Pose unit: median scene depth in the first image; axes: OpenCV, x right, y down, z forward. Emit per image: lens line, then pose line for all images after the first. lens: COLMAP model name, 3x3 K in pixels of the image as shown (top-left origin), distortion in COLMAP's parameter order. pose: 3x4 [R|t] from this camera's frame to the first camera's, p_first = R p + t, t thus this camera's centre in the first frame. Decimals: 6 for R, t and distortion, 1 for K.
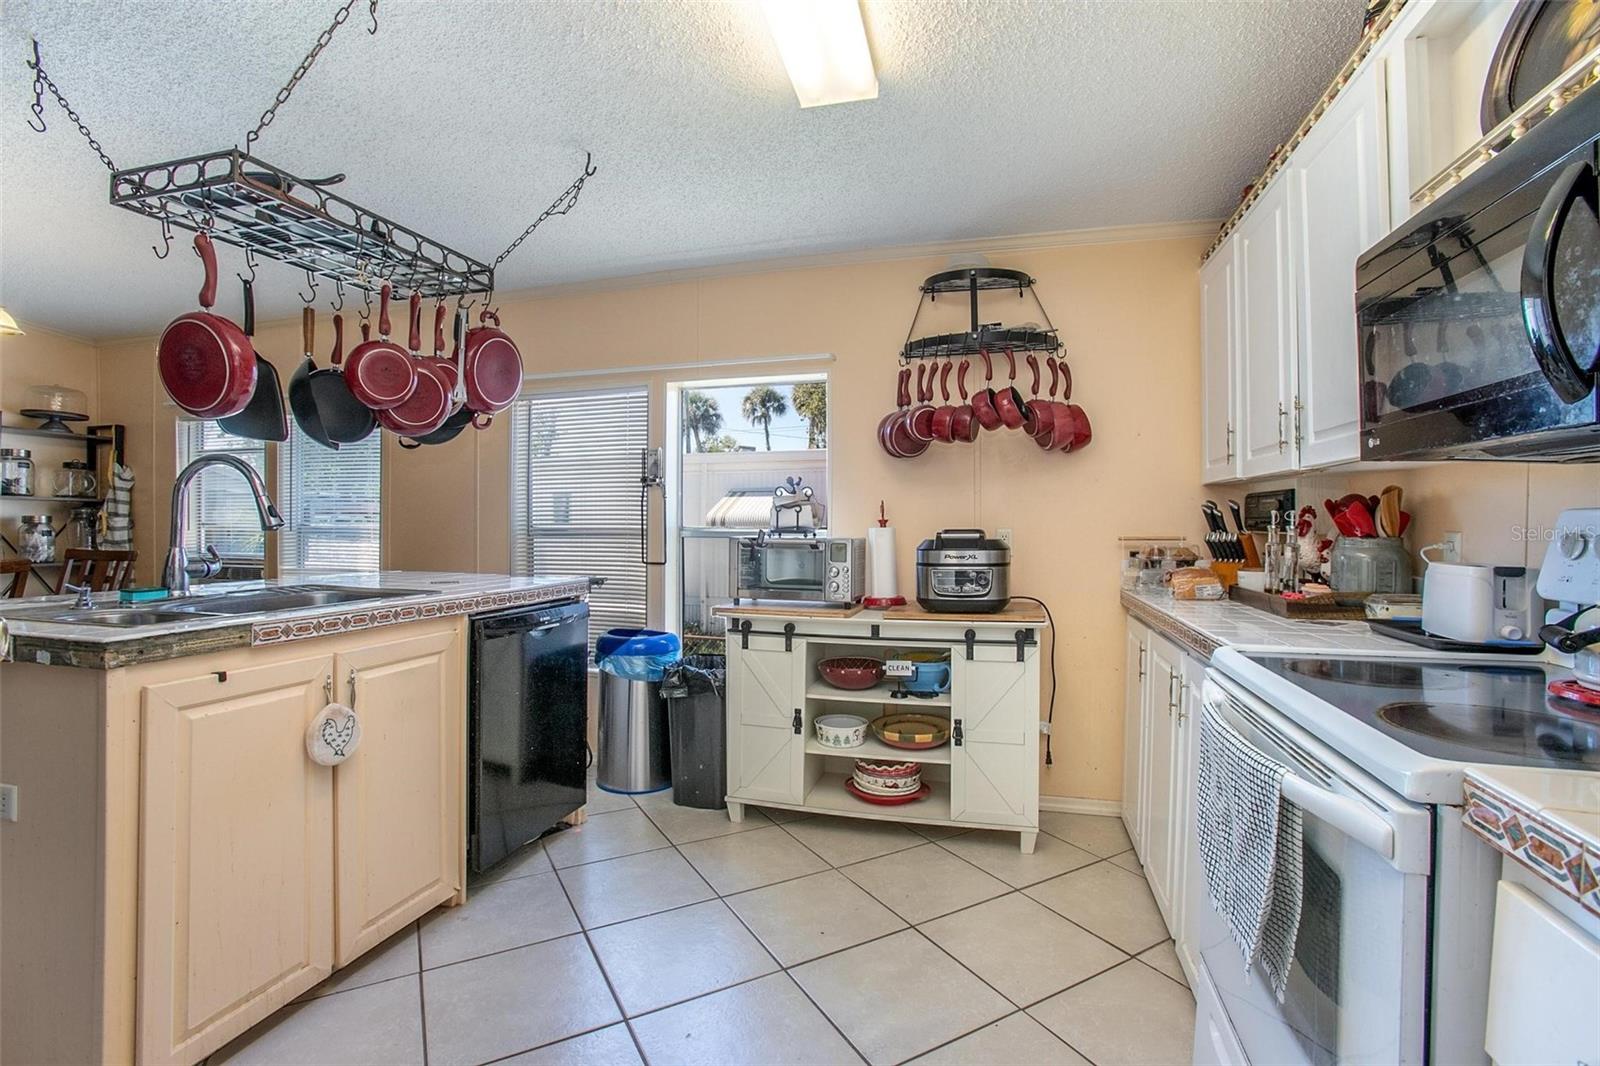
lens RADIAL K [[733.6, 0, 794.0], [0, 733.6, 522.6], [0, 0, 1]] dist [-0.079019, 0.031699]
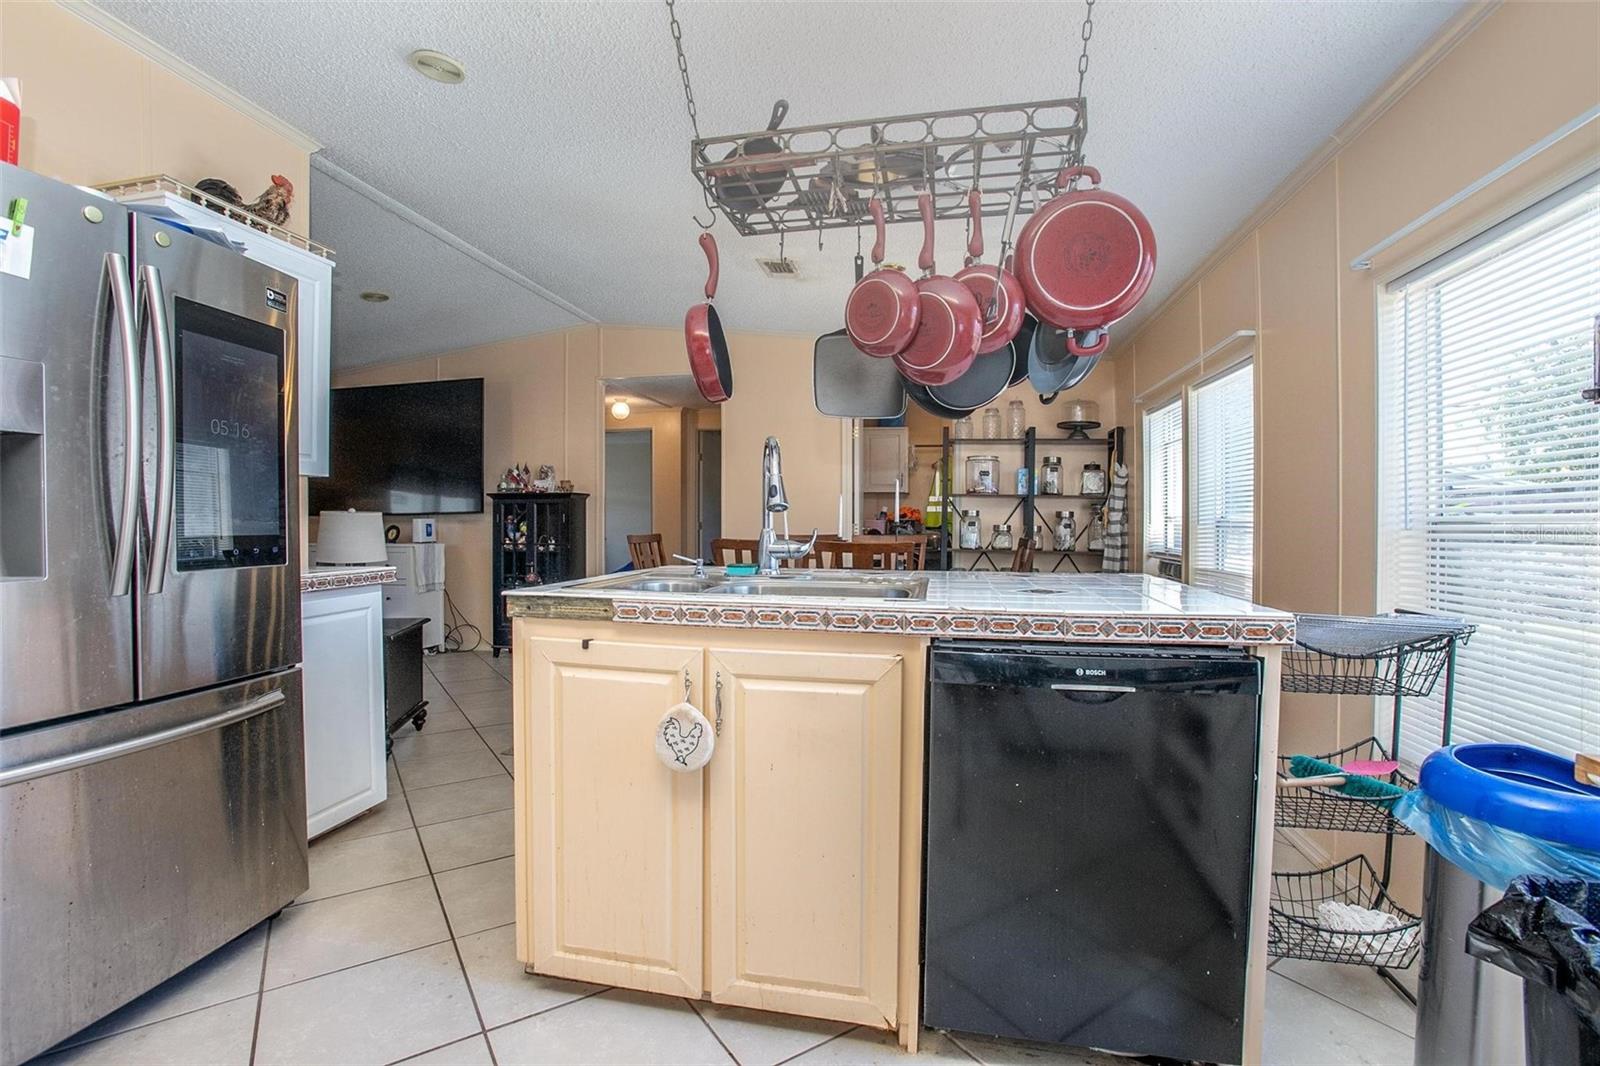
lens RADIAL K [[733.6, 0, 794.0], [0, 733.6, 522.6], [0, 0, 1]] dist [-0.079019, 0.031699]
pose [[0.084926, 0.001281, -0.996386, 0.234753], [-0.006003, 0.999982, 0.000774, 0.024265], [0.996369, 0.005915, 0.084932, 0.922407]]
